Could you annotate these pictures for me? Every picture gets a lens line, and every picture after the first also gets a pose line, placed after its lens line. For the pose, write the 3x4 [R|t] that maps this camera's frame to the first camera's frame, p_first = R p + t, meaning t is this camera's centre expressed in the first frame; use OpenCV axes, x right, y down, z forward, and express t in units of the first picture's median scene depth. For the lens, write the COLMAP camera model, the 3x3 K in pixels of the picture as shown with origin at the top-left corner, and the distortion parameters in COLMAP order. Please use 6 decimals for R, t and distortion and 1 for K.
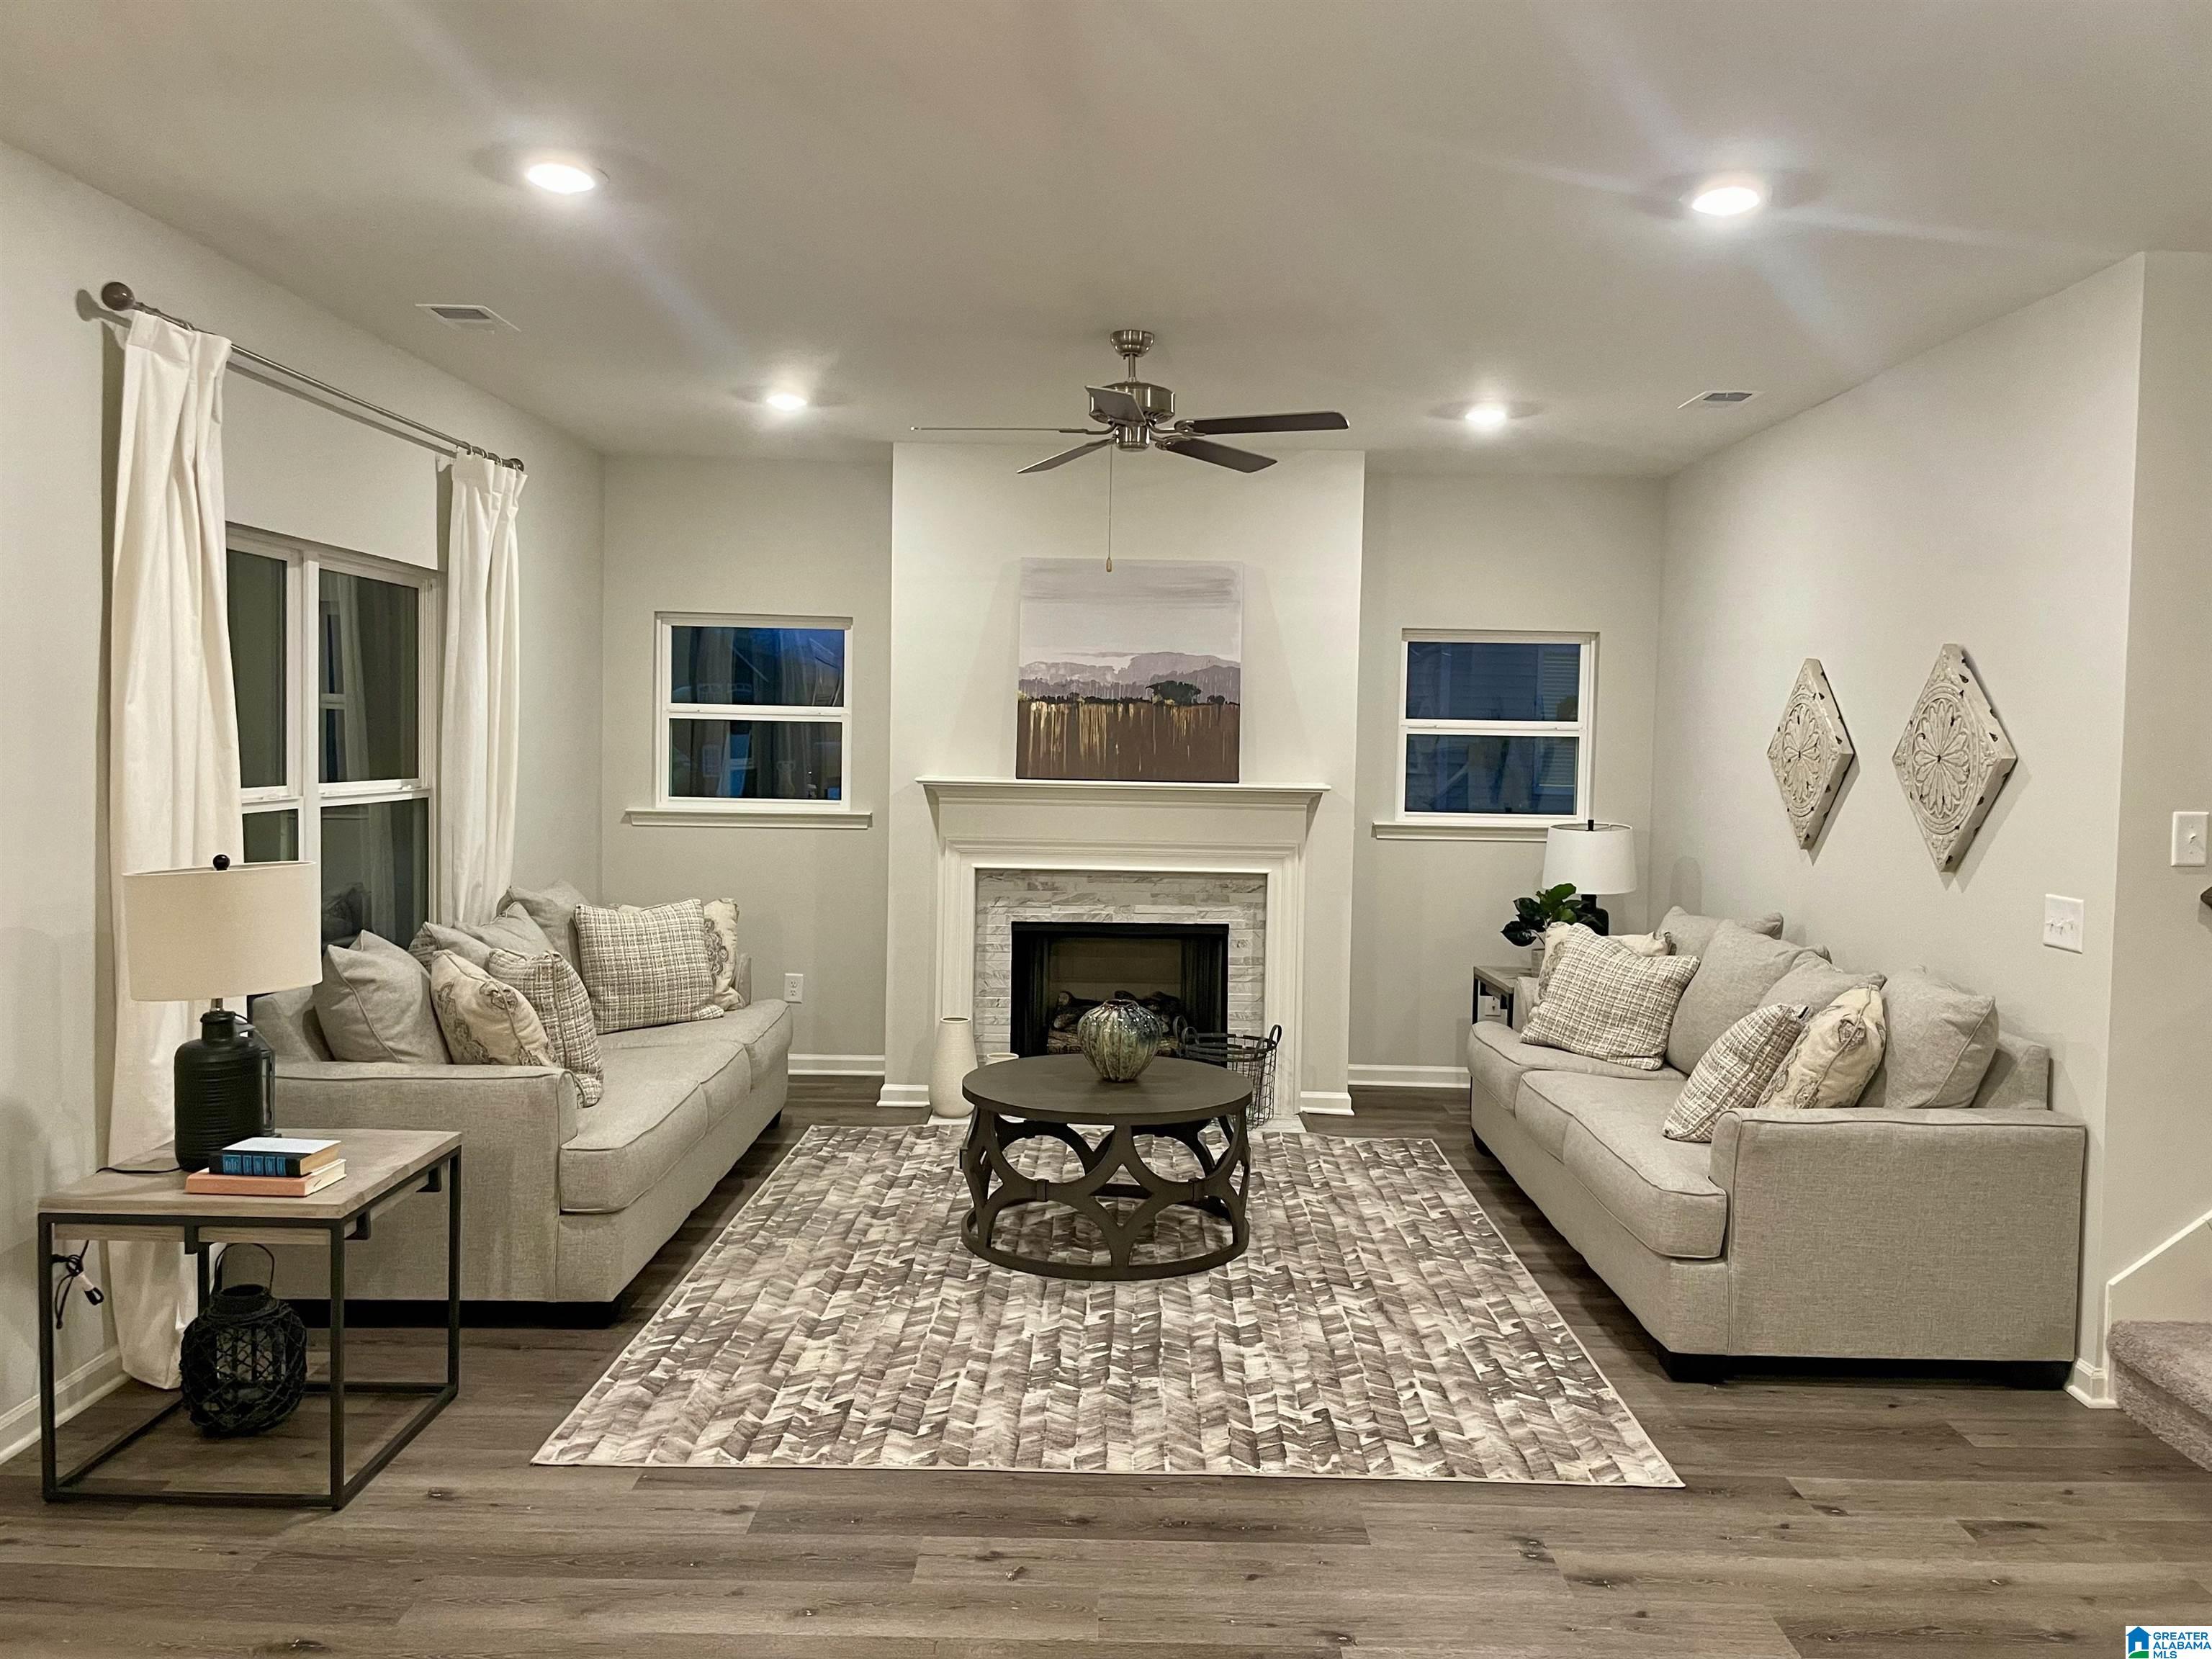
lens RADIAL K [[1644.9, 0, 1106.0], [0, 1644.9, 829.5], [0, 0, 1]] dist [0.047306, -0.002506]
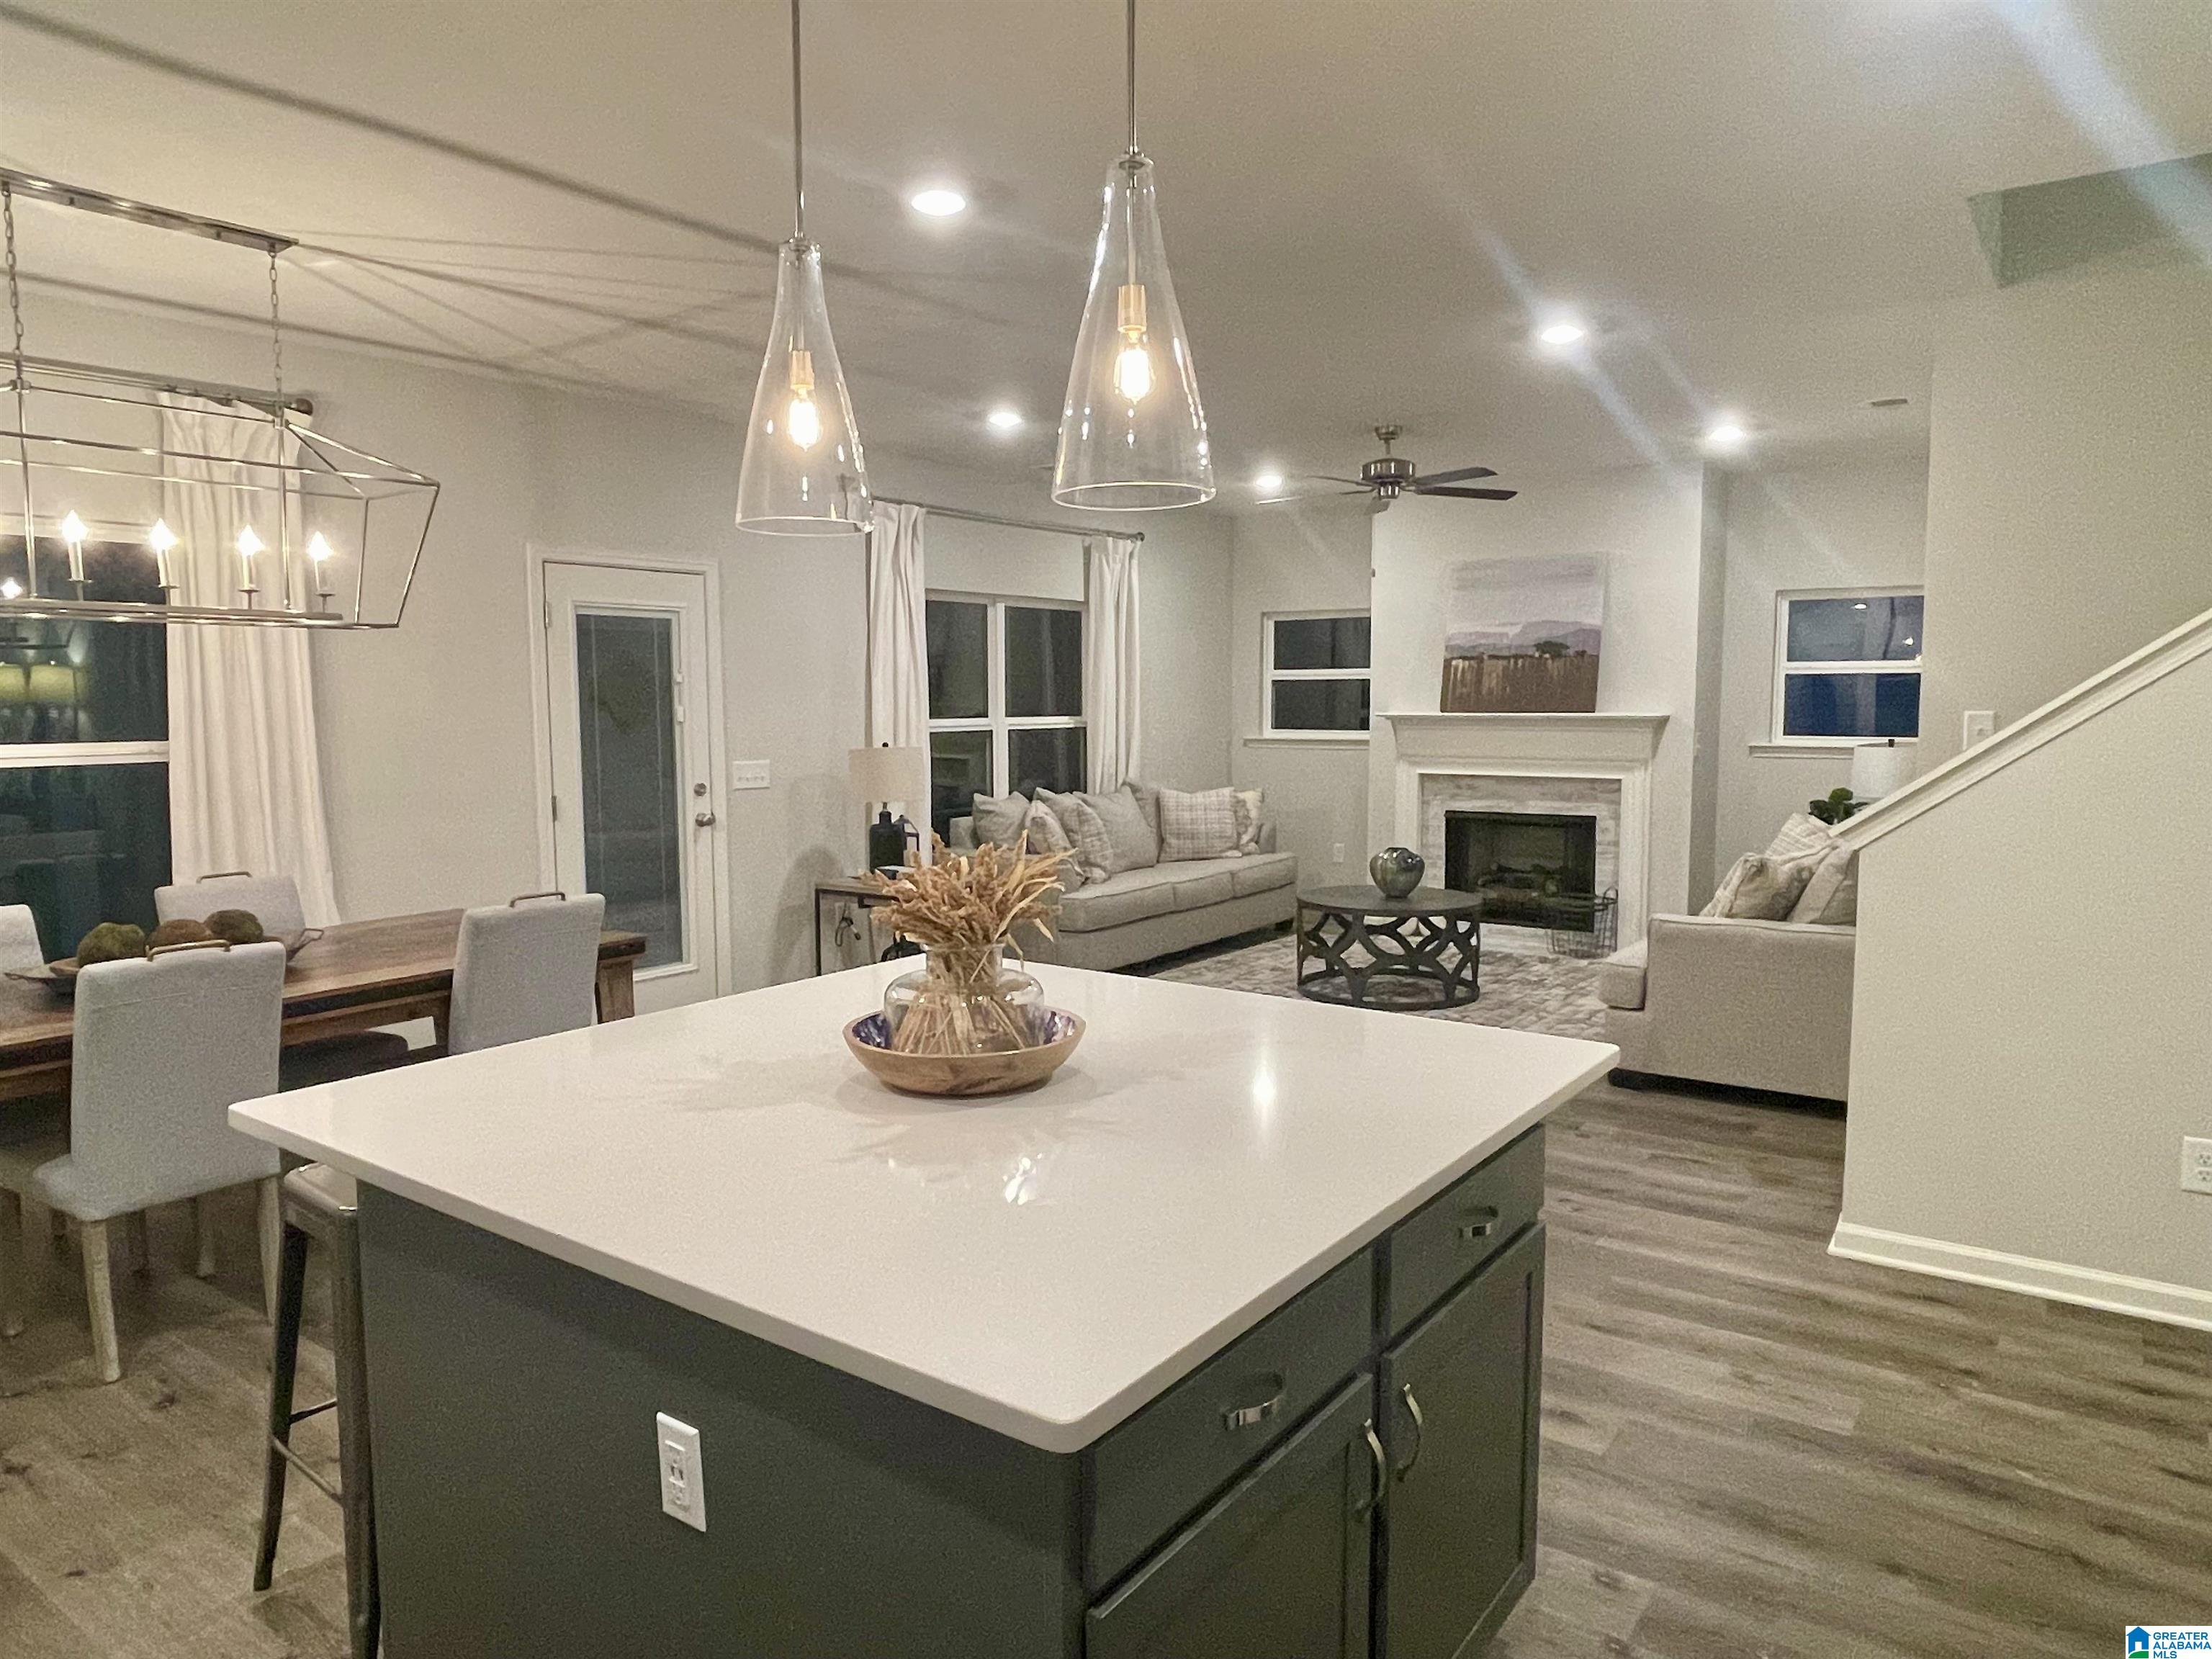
lens RADIAL K [[1437.9, 0, 1100.9], [0, 1437.9, 829.5], [0, 0, 1]] dist [0.020977, -0.038824]
pose [[0.798346, 0.030998, -0.601400, 0.480111], [-0.013598, 0.999348, 0.033458, 0.034988], [0.602045, -0.018533, 0.798247, -0.218957]]
